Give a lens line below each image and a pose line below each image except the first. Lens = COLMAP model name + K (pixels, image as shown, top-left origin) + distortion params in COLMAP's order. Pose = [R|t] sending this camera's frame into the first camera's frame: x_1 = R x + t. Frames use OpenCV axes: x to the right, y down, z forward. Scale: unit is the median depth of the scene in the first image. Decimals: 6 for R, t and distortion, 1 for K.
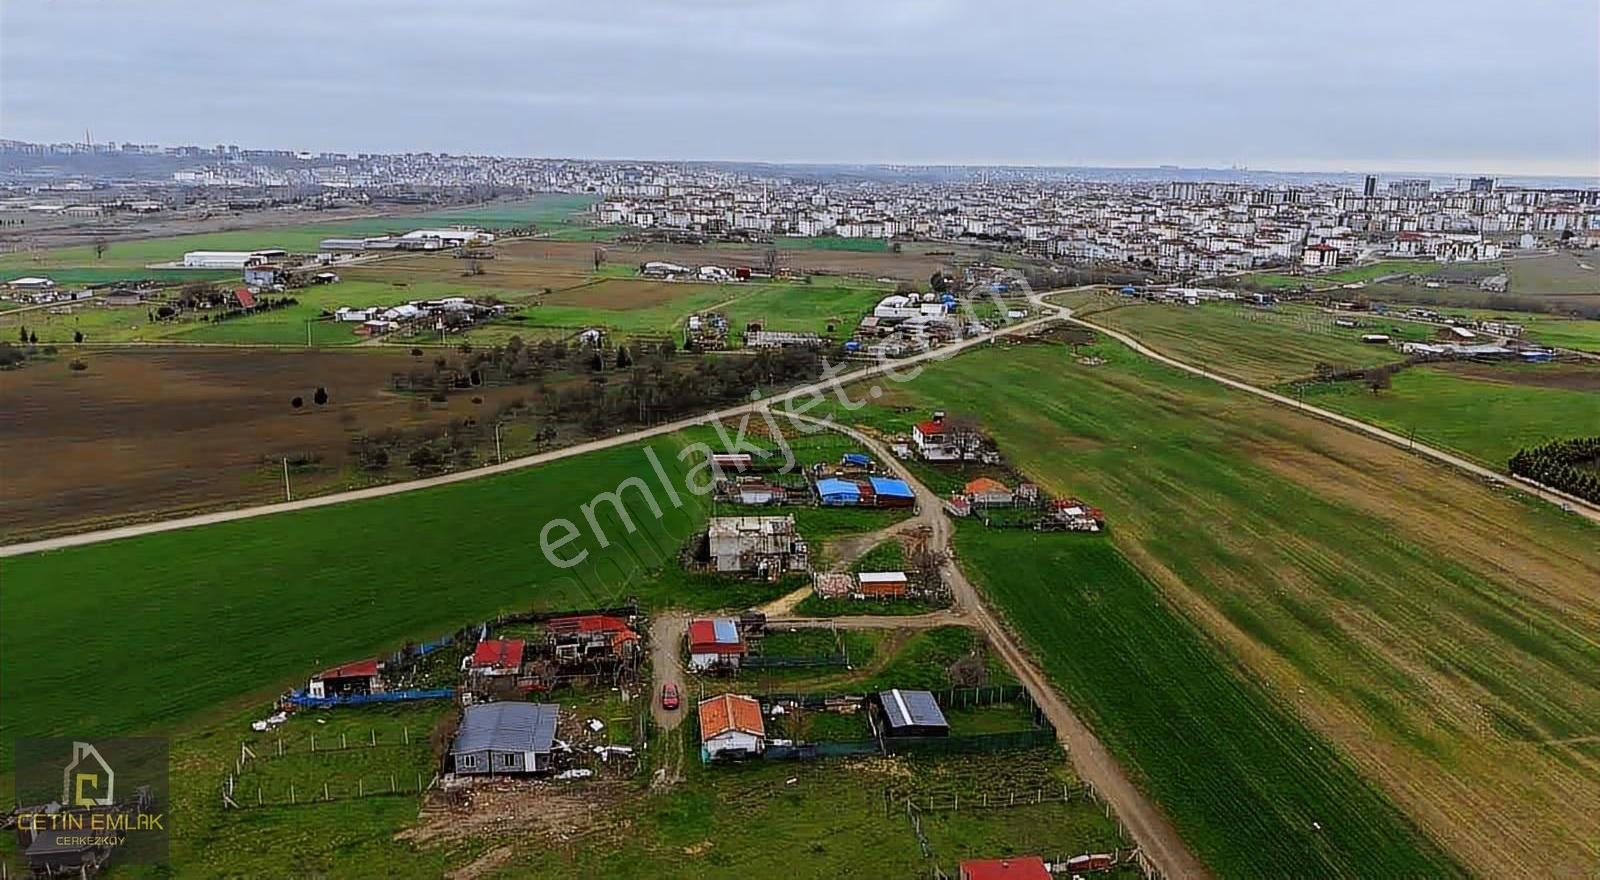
lens RADIAL K [[1065.3, 0, 797.9], [0, 1065.3, 441.4], [0, 0, 1]] dist [0.036127, -0.045408]
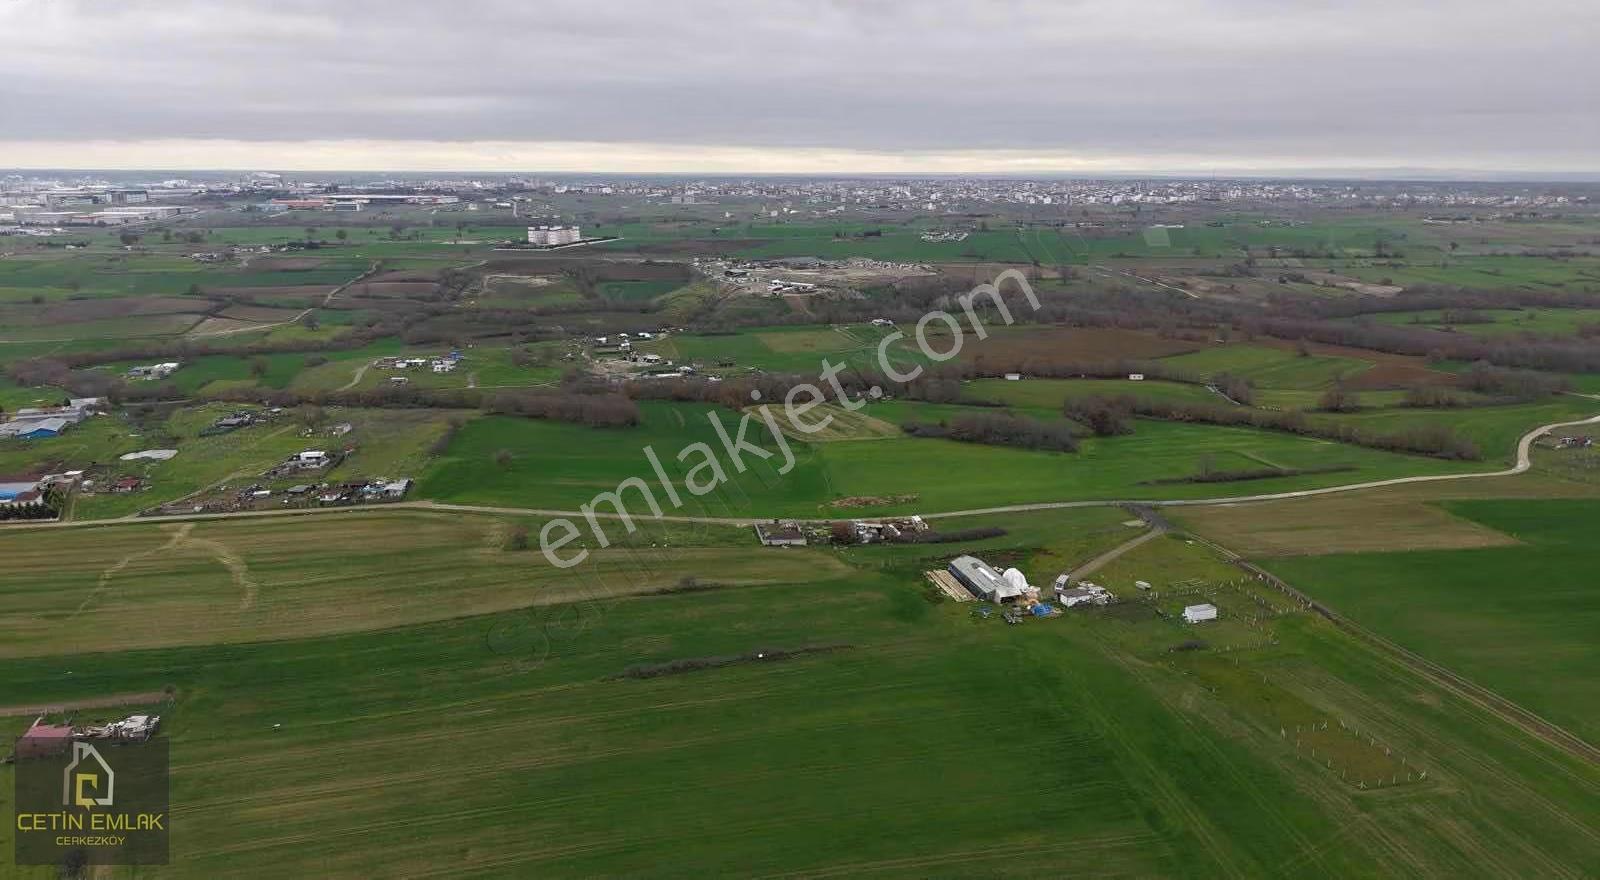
lens RADIAL K [[1065.3, 0, 797.9], [0, 1065.3, 441.4], [0, 0, 1]] dist [0.036127, -0.045408]
pose [[-0.071502, -0.262519, 0.962274, -0.555897], [0.245131, 0.930530, 0.272074, -0.107025], [-0.966850, 0.255337, -0.002184, -0.188512]]
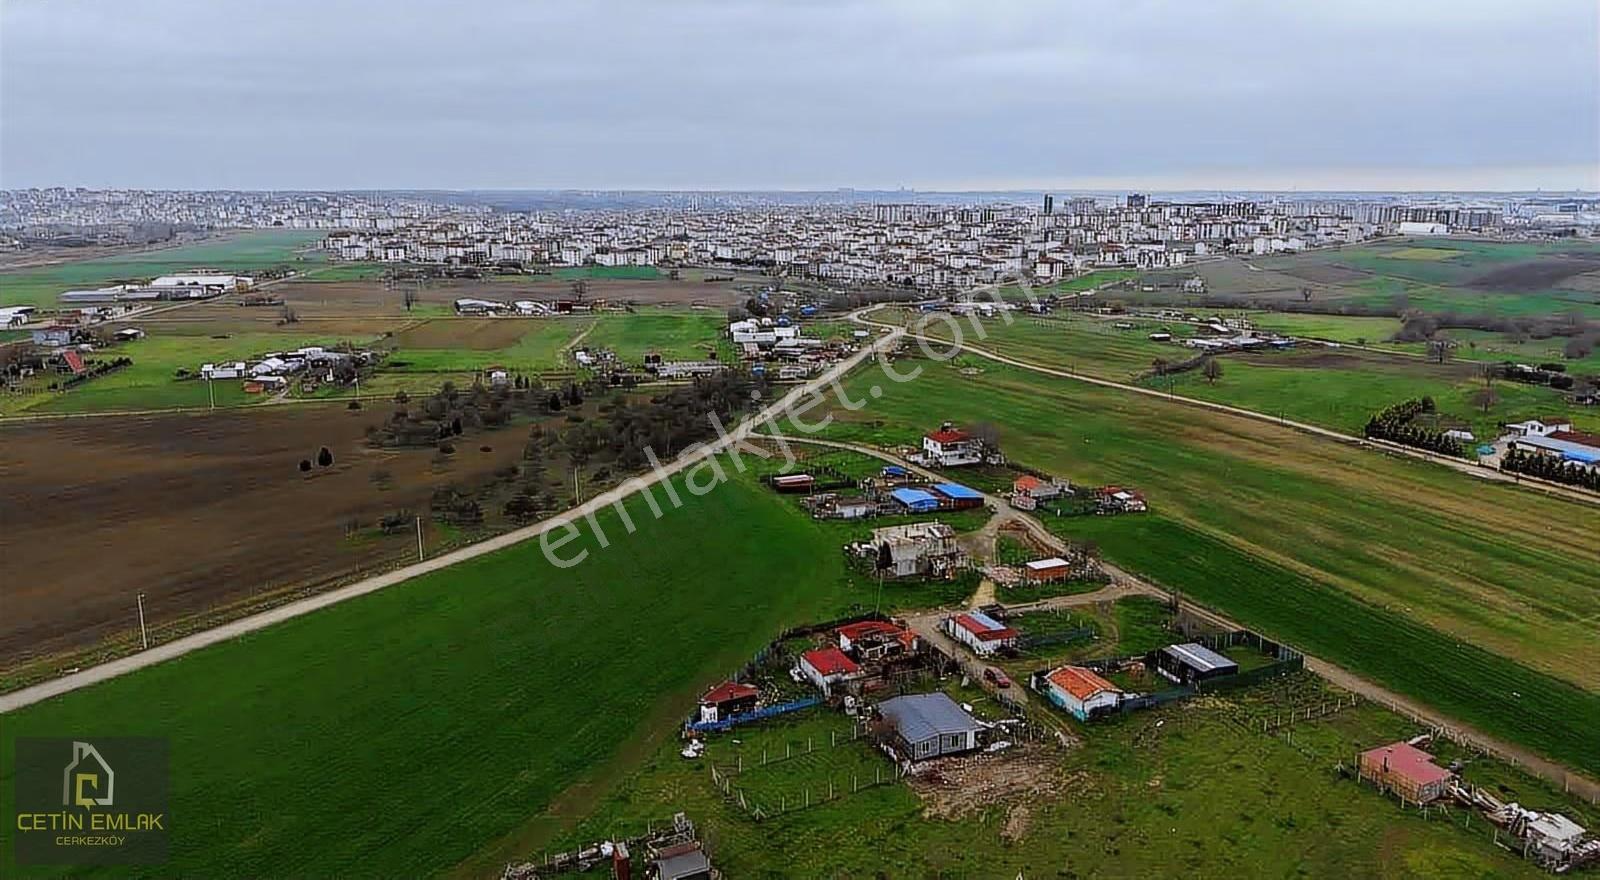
lens RADIAL K [[1065.3, 0, 797.9], [0, 1065.3, 441.4], [0, 0, 1]] dist [0.036127, -0.045408]
pose [[0.958910, -0.081625, 0.271716, -0.253760], [0.087507, 0.996118, -0.009581, -0.008787], [-0.269879, 0.032964, 0.962330, -0.022806]]
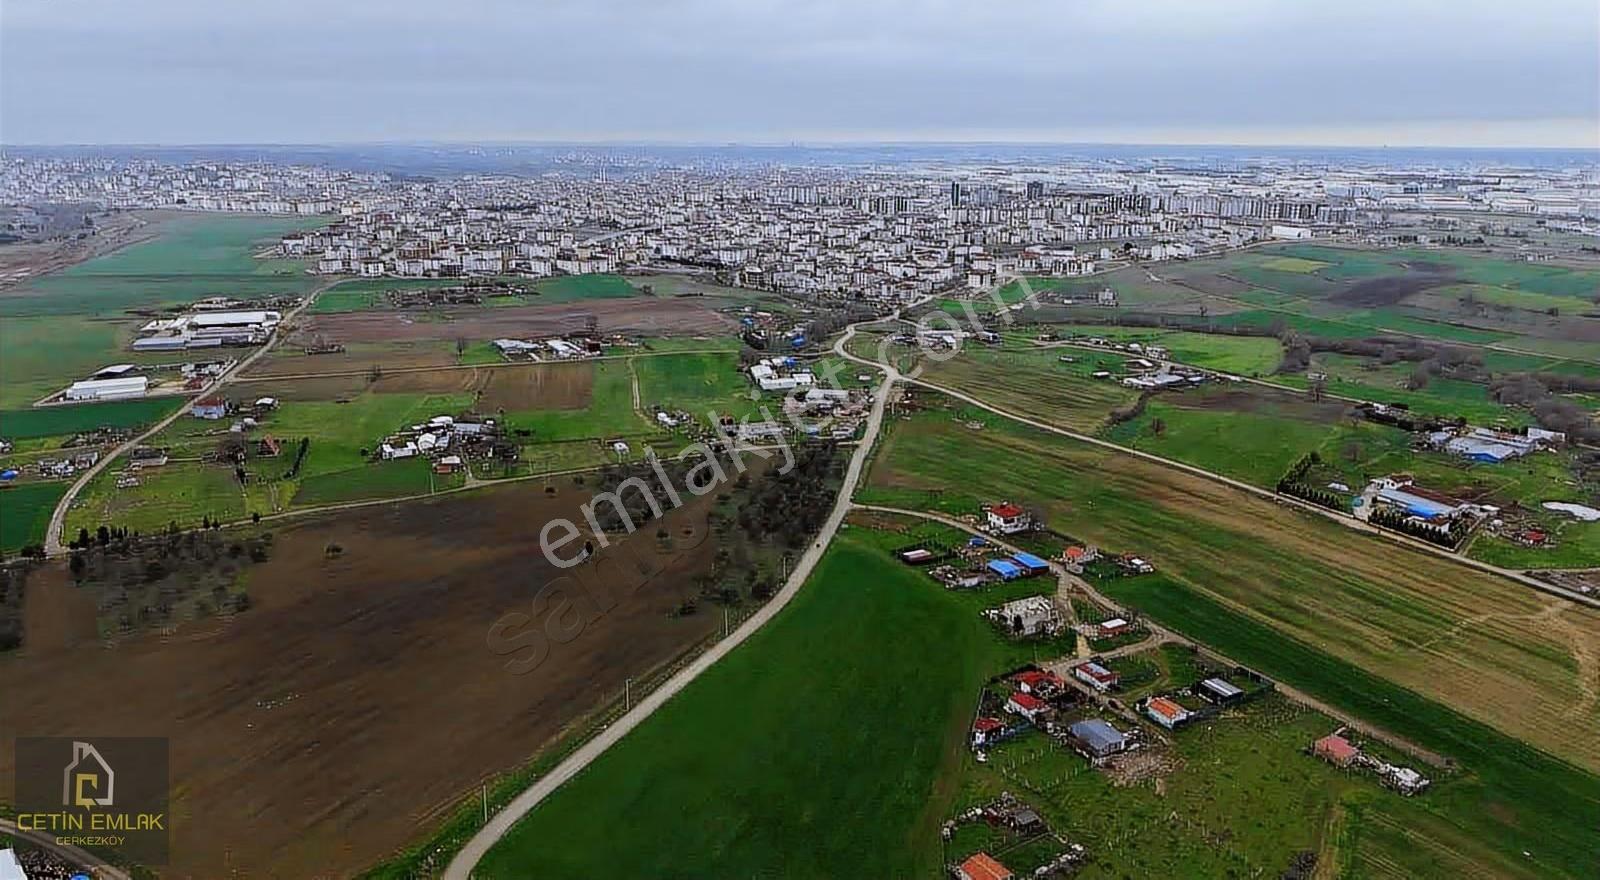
lens RADIAL K [[1065.3, 0, 797.9], [0, 1065.3, 441.4], [0, 0, 1]] dist [0.036127, -0.045408]
pose [[0.923057, -0.116070, 0.366735, -0.572784], [0.106649, 0.993236, 0.045923, -0.176734], [-0.369584, -0.003278, 0.929191, -0.287073]]
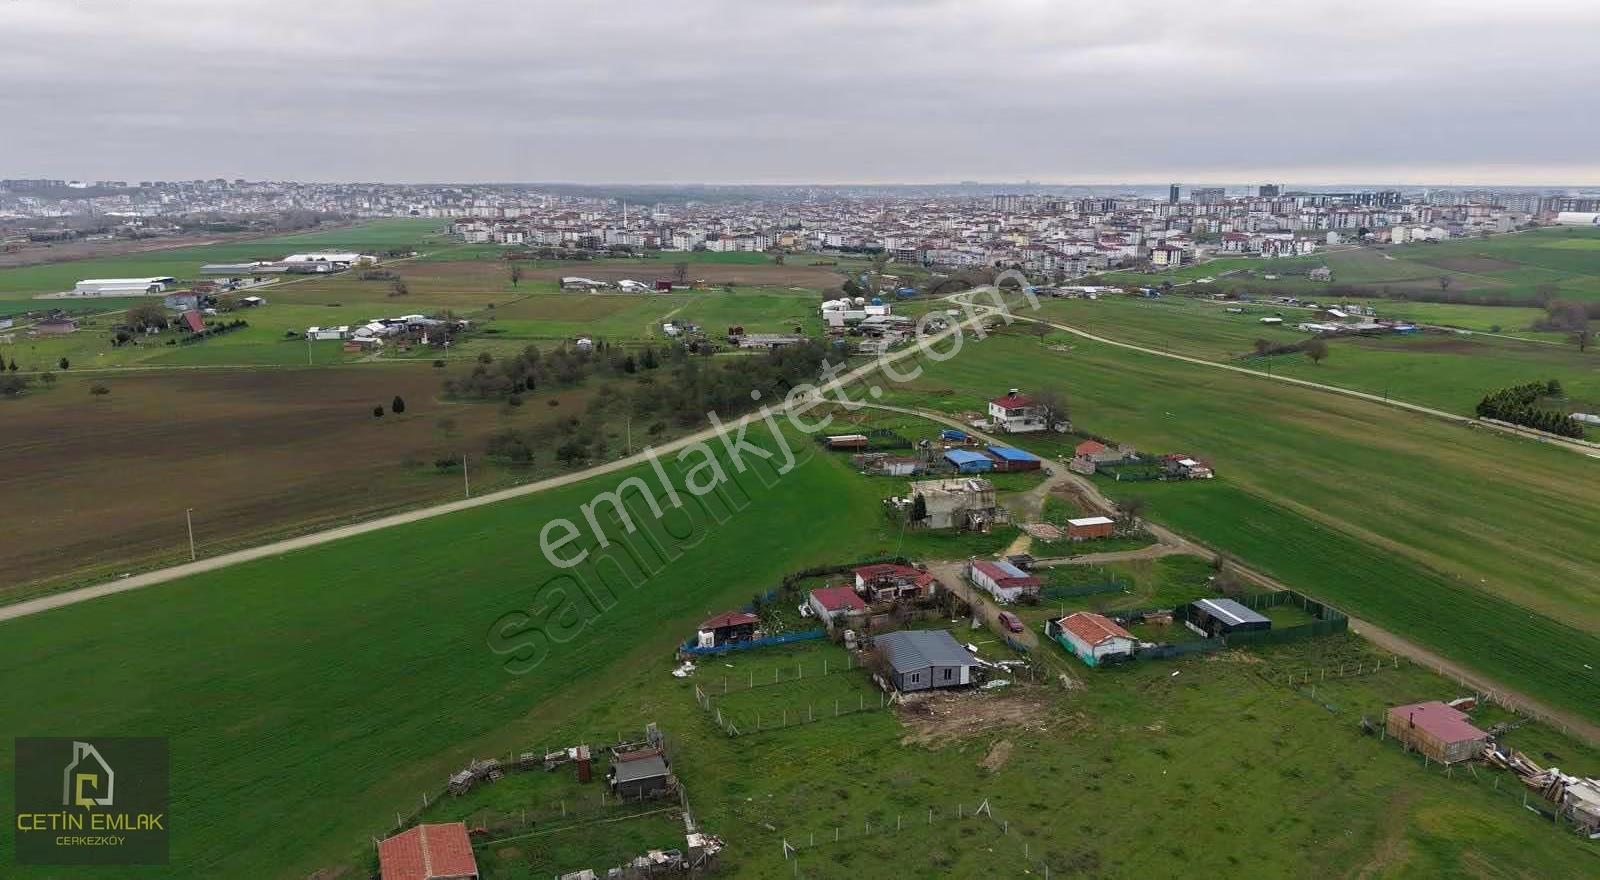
lens RADIAL K [[1065.3, 0, 797.9], [0, 1065.3, 441.4], [0, 0, 1]] dist [0.036127, -0.045408]
pose [[0.984533, -0.056870, 0.165710, -0.210283], [0.059850, 0.998122, -0.013042, 0.021714], [-0.164657, 0.022758, 0.986088, -0.025385]]
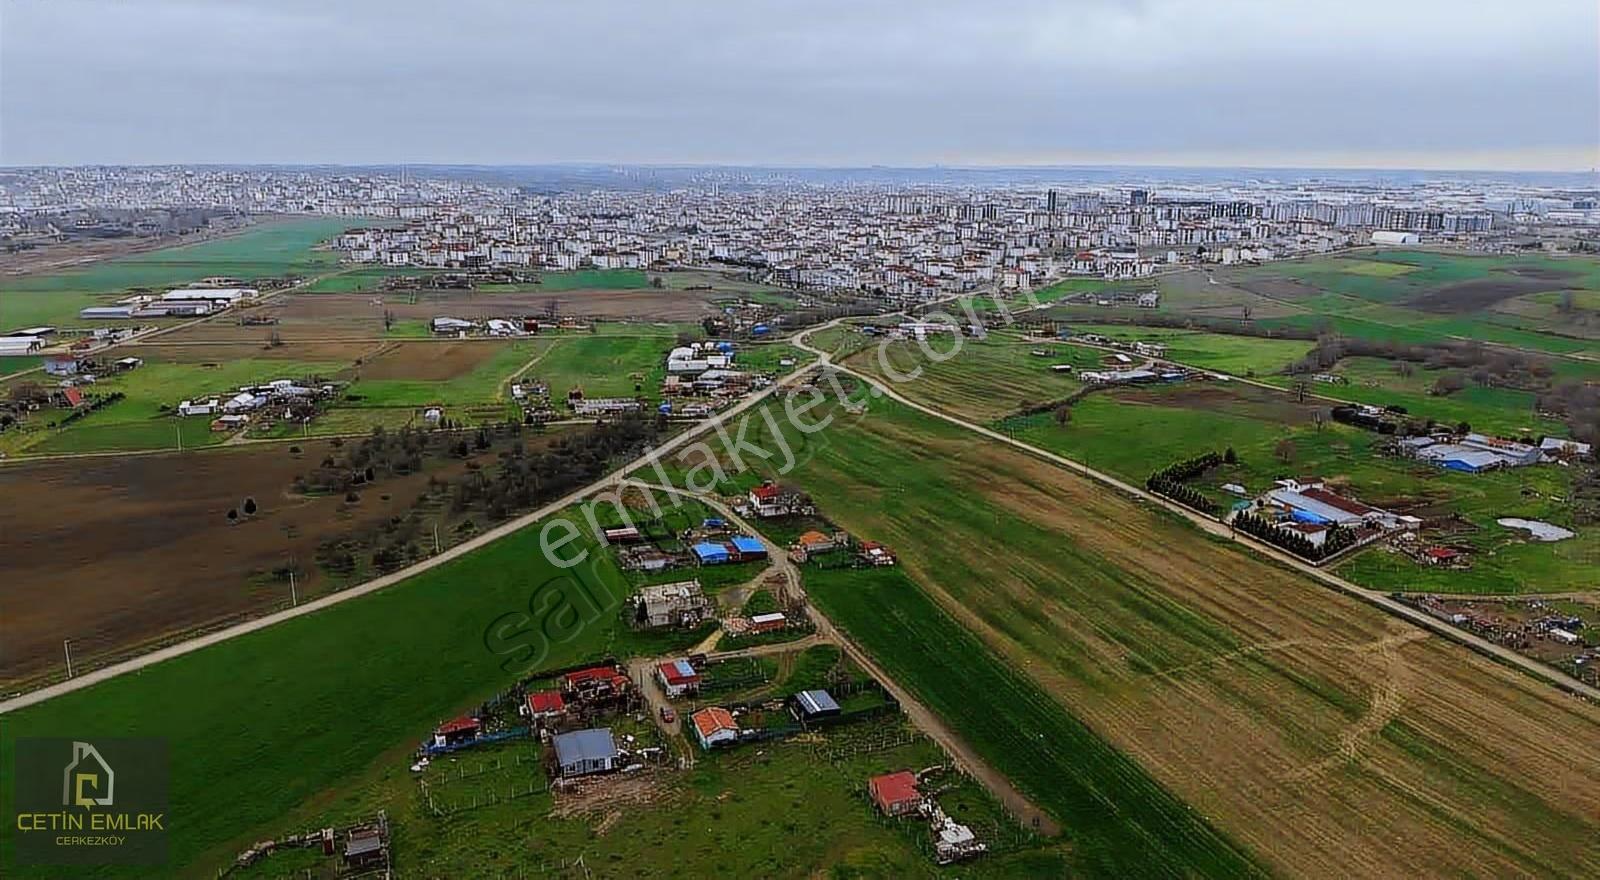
lens RADIAL K [[1065.3, 0, 797.9], [0, 1065.3, 441.4], [0, 0, 1]] dist [0.036127, -0.045408]
pose [[0.968532, -0.073178, 0.237888, -0.115116], [0.072443, 0.997302, 0.011842, -0.070964], [-0.238113, 0.005764, 0.971220, -0.246535]]
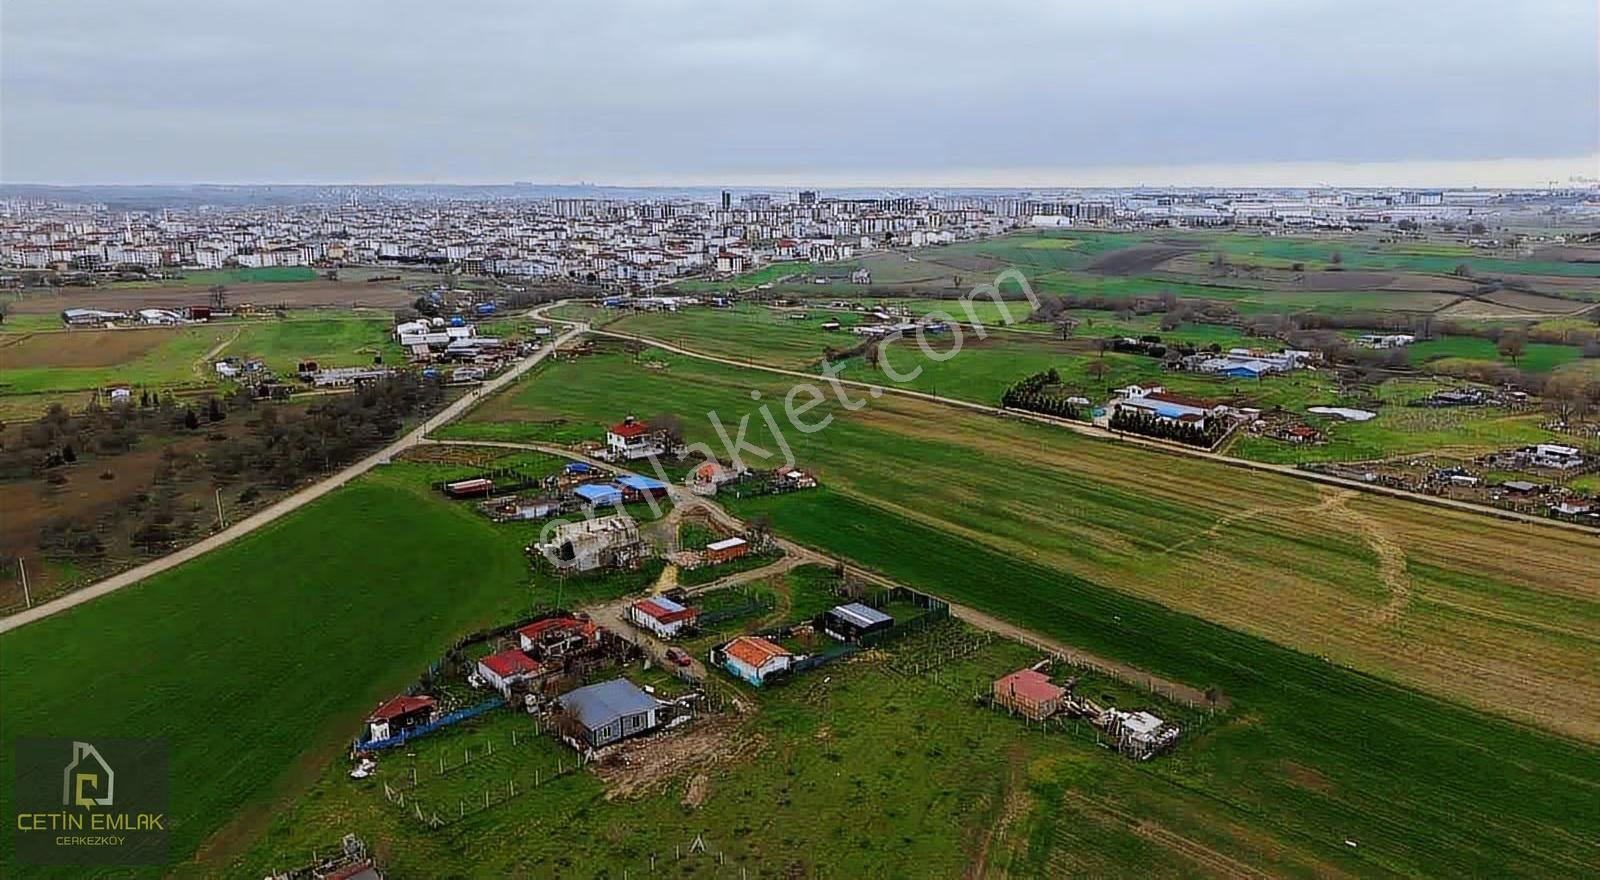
lens RADIAL K [[1065.3, 0, 797.9], [0, 1065.3, 441.4], [0, 0, 1]] dist [0.036127, -0.045408]
pose [[0.838886, -0.142469, 0.525330, -0.245938], [0.150544, 0.988218, 0.027604, -0.004339], [-0.523074, 0.055928, 0.850451, -0.038094]]
